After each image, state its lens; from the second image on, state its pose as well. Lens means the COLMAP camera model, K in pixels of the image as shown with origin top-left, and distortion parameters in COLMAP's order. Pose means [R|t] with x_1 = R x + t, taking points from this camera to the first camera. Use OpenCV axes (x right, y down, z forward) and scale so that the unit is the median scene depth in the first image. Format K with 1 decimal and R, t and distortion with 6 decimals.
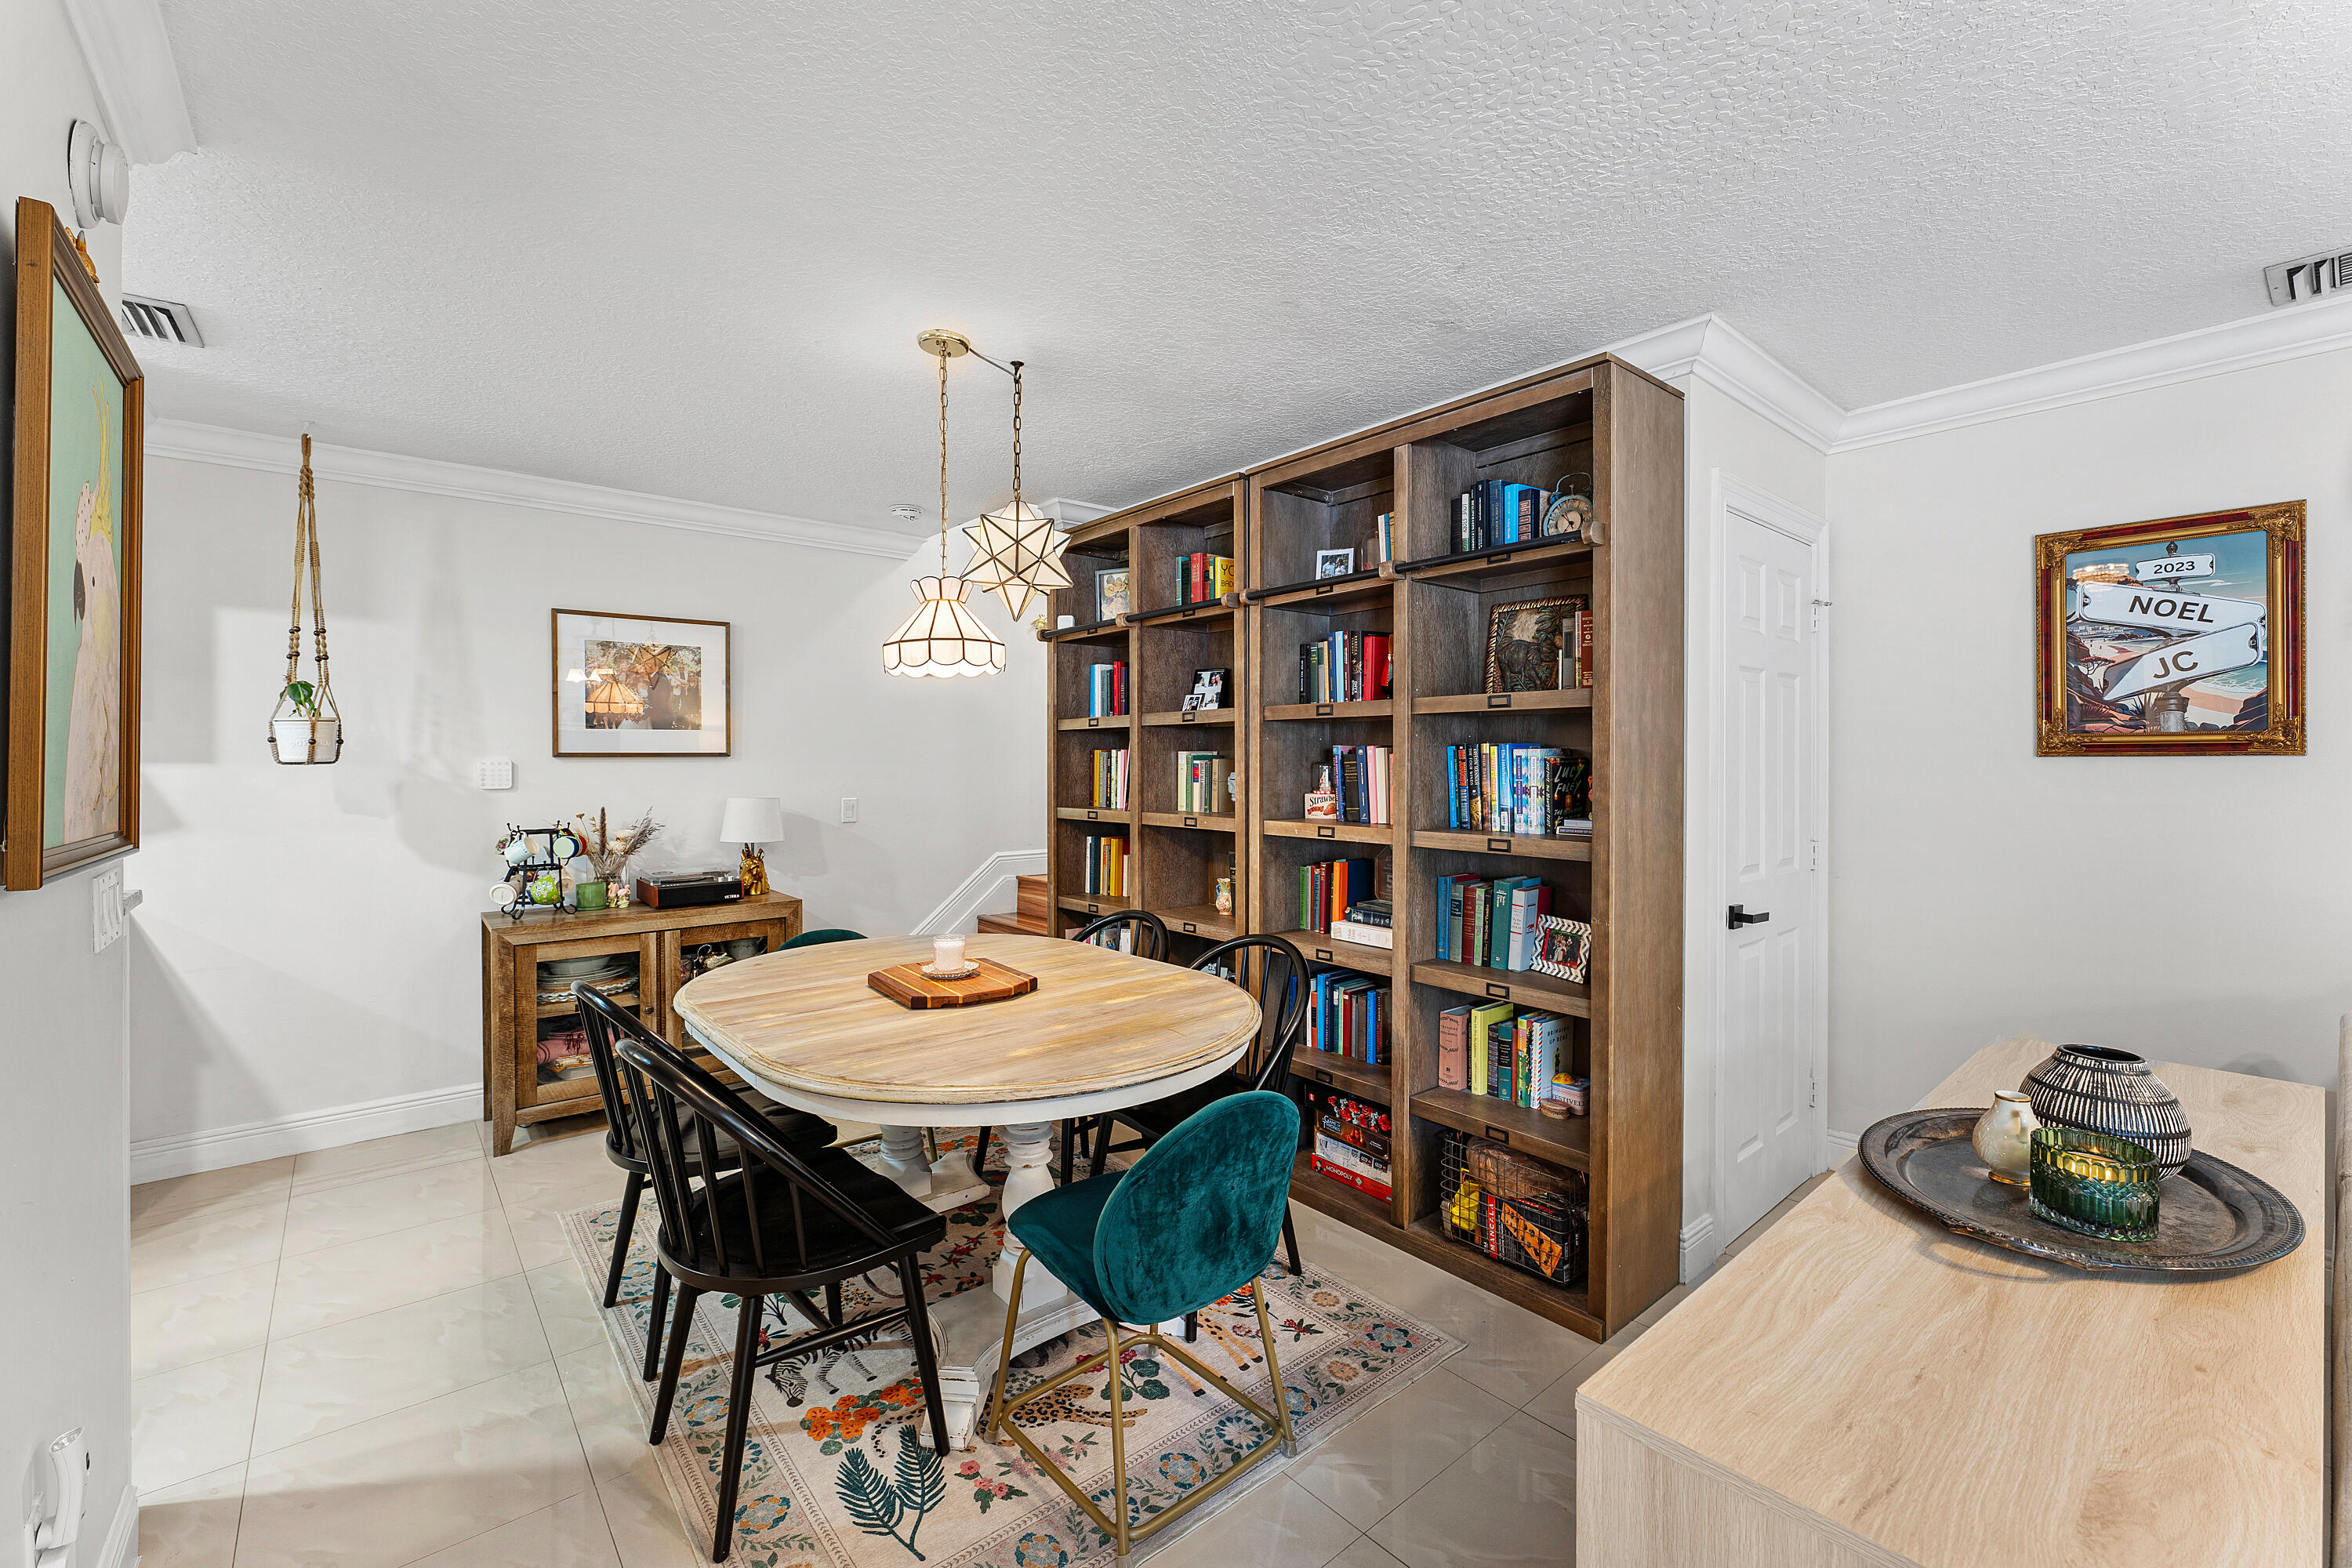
lens RADIAL K [[955.1, 0, 1175.5], [0, 955.1, 766.1], [0, 0, 1]] dist [-0.000916, 0.000298]
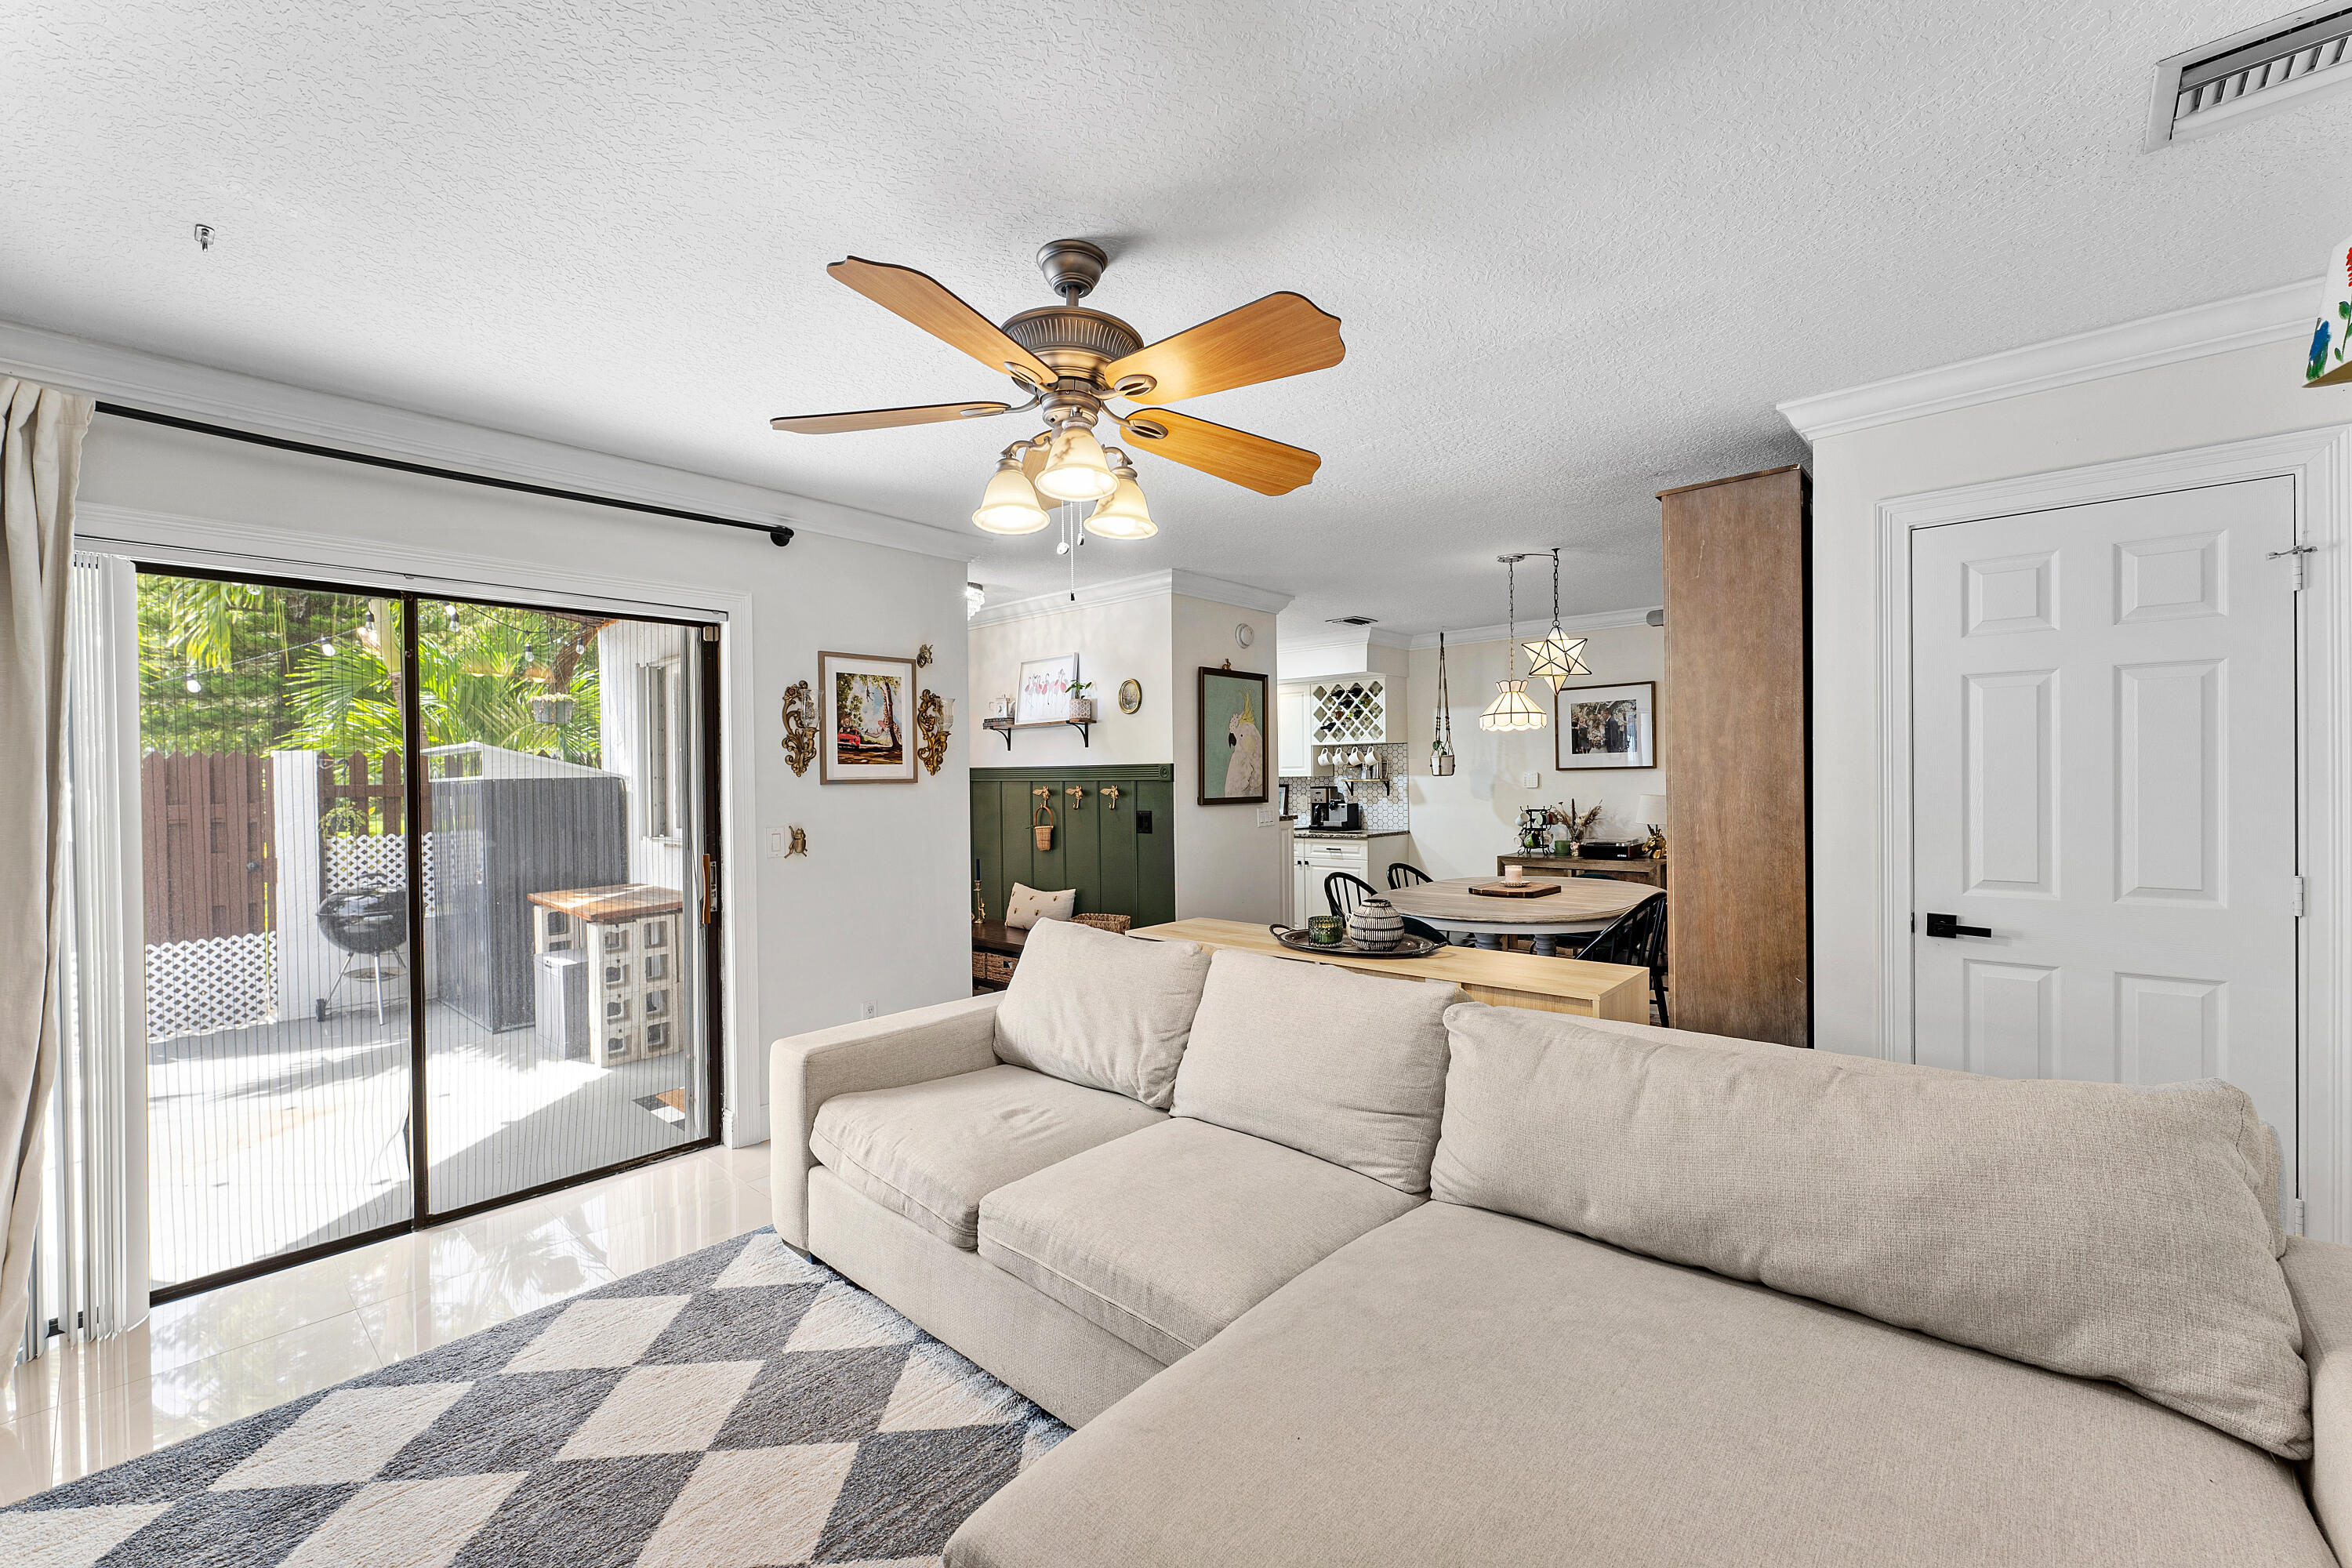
lens RADIAL K [[963.7, 0, 1176.0], [0, 963.7, 784.0], [0, 0, 1]] dist [-0.000209, -0.000080]
pose [[0.128054, 0.006210, -0.991748, 1.301231], [0.013359, 0.999879, 0.007986, -0.009484], [0.991677, -0.014272, 0.127956, 0.061169]]
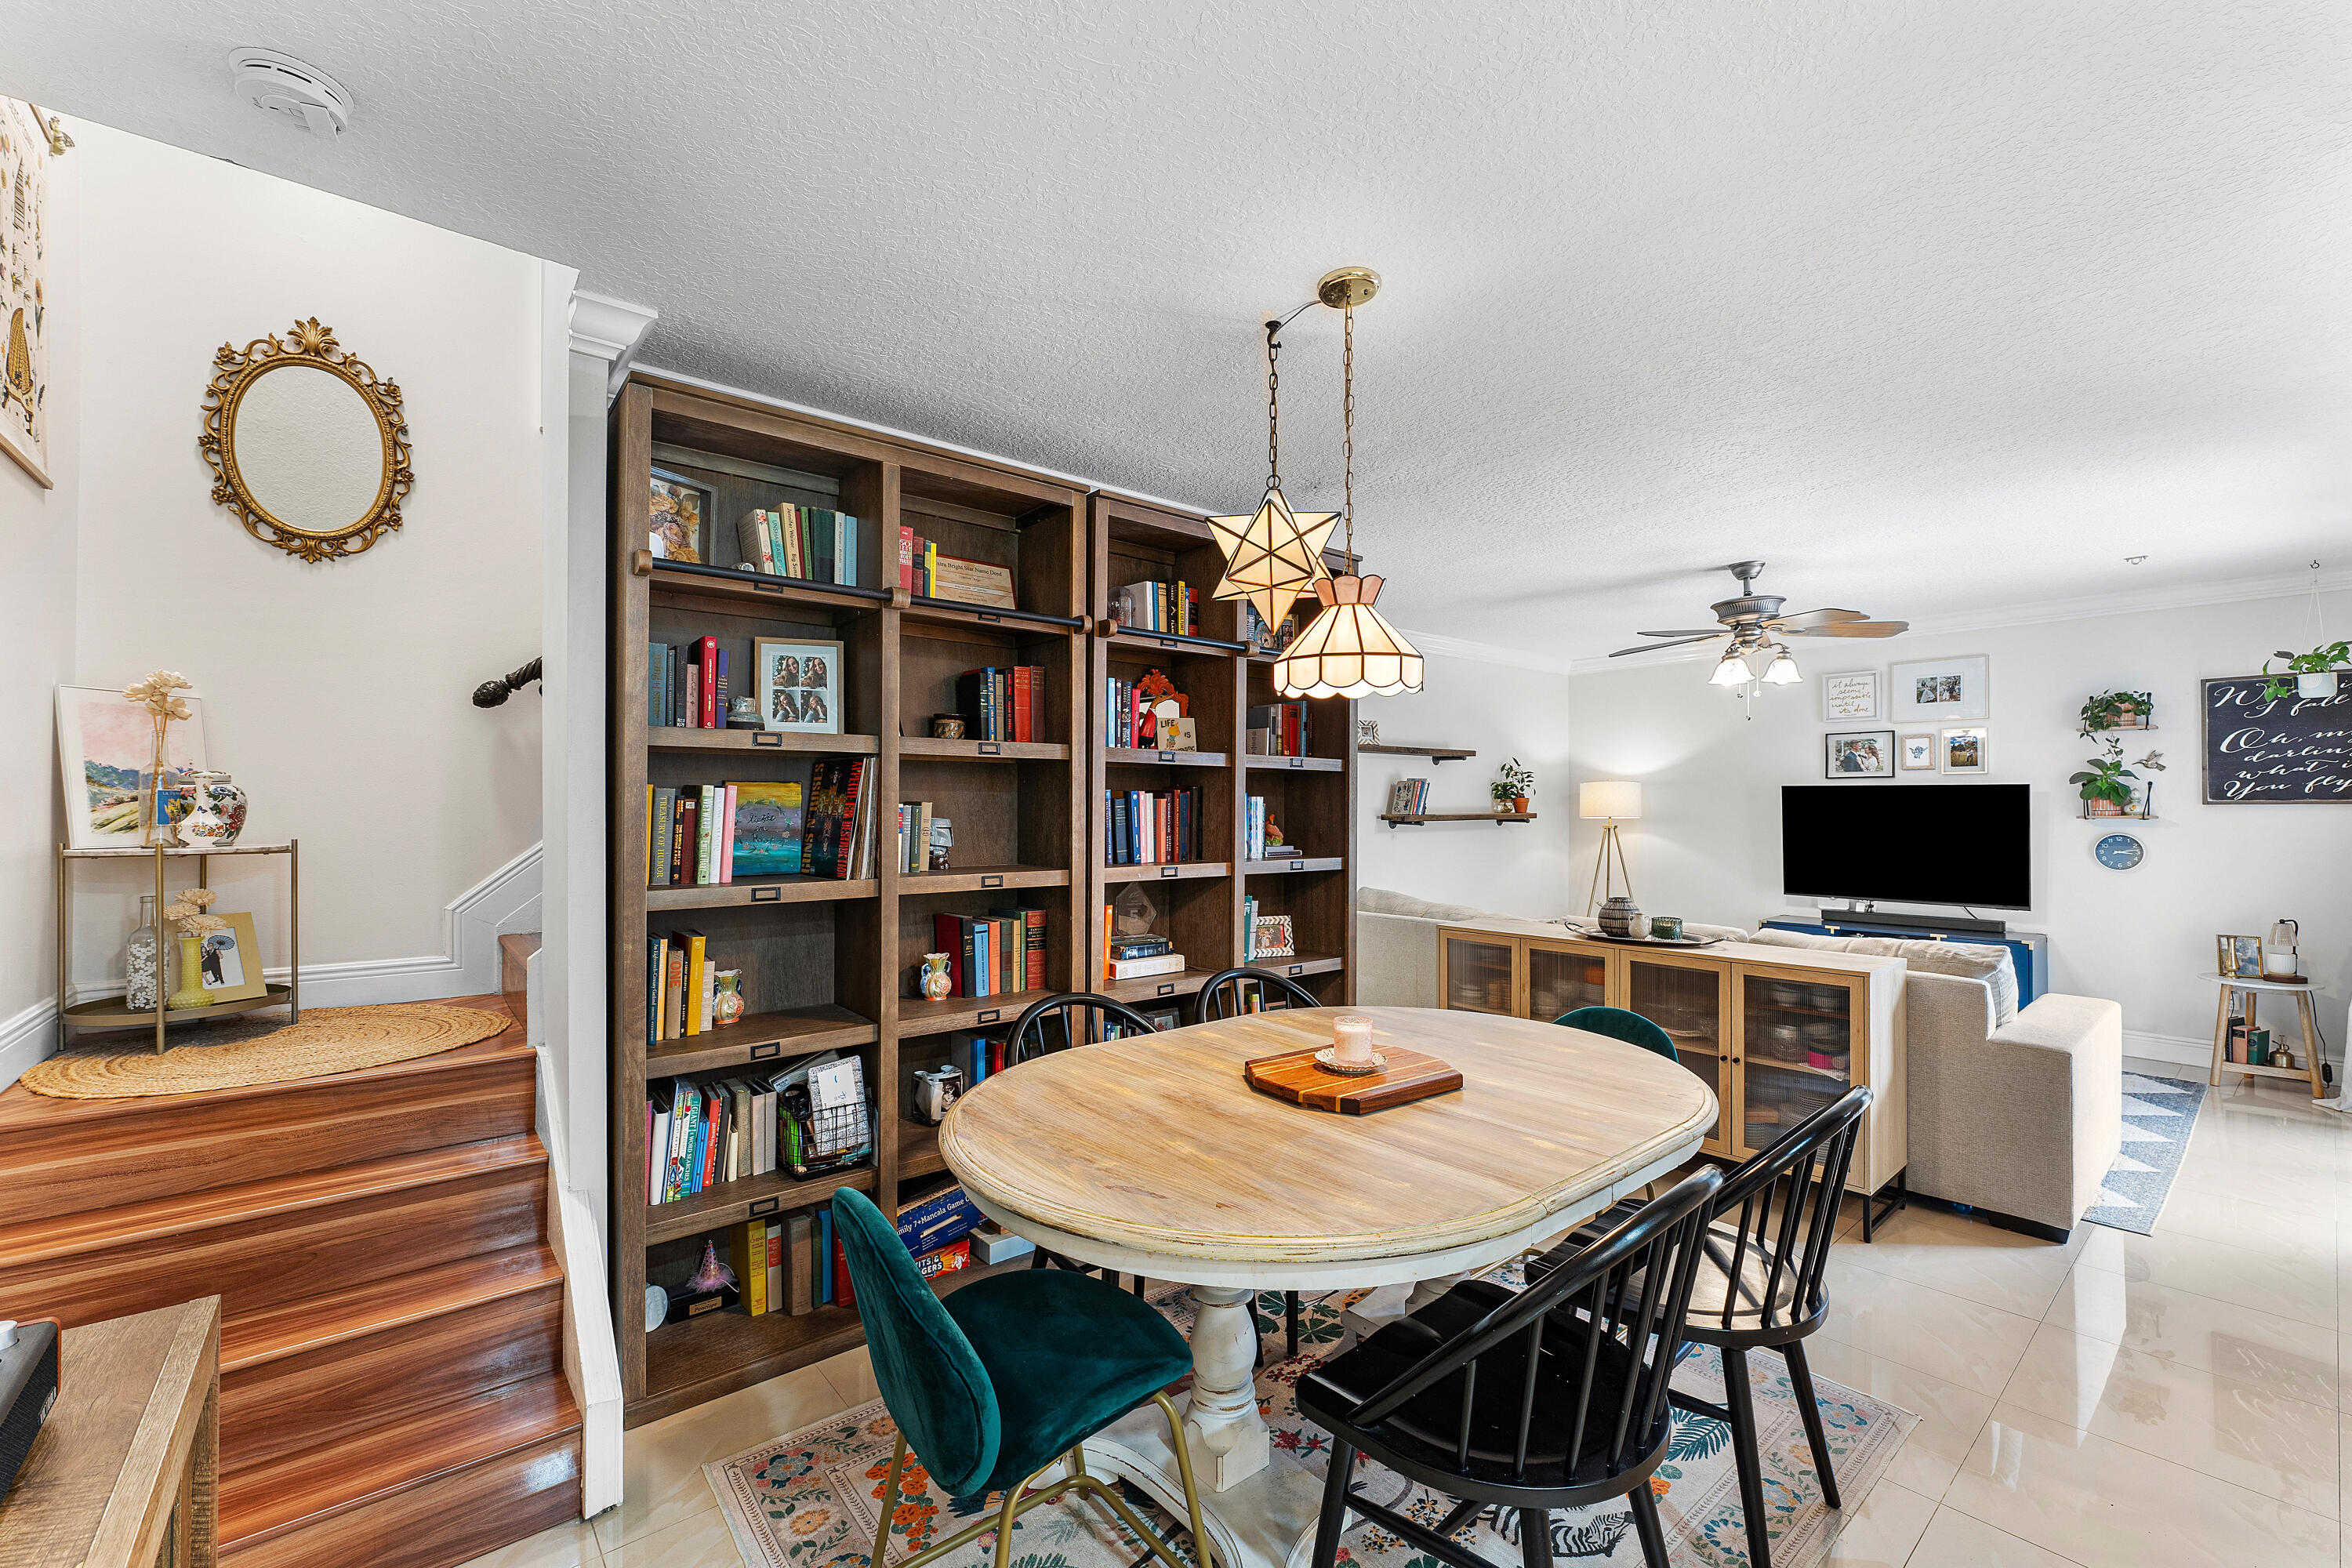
lens RADIAL K [[966.3, 0, 1183.3], [0, 966.3, 798.1], [0, 0, 1]] dist [0.001189, 0.000384]
pose [[0.012920, 0.010640, 0.999860, -0.910647], [0.004405, 0.999933, -0.010697, -0.001788], [-0.999907, 0.004543, 0.012873, 0.968294]]
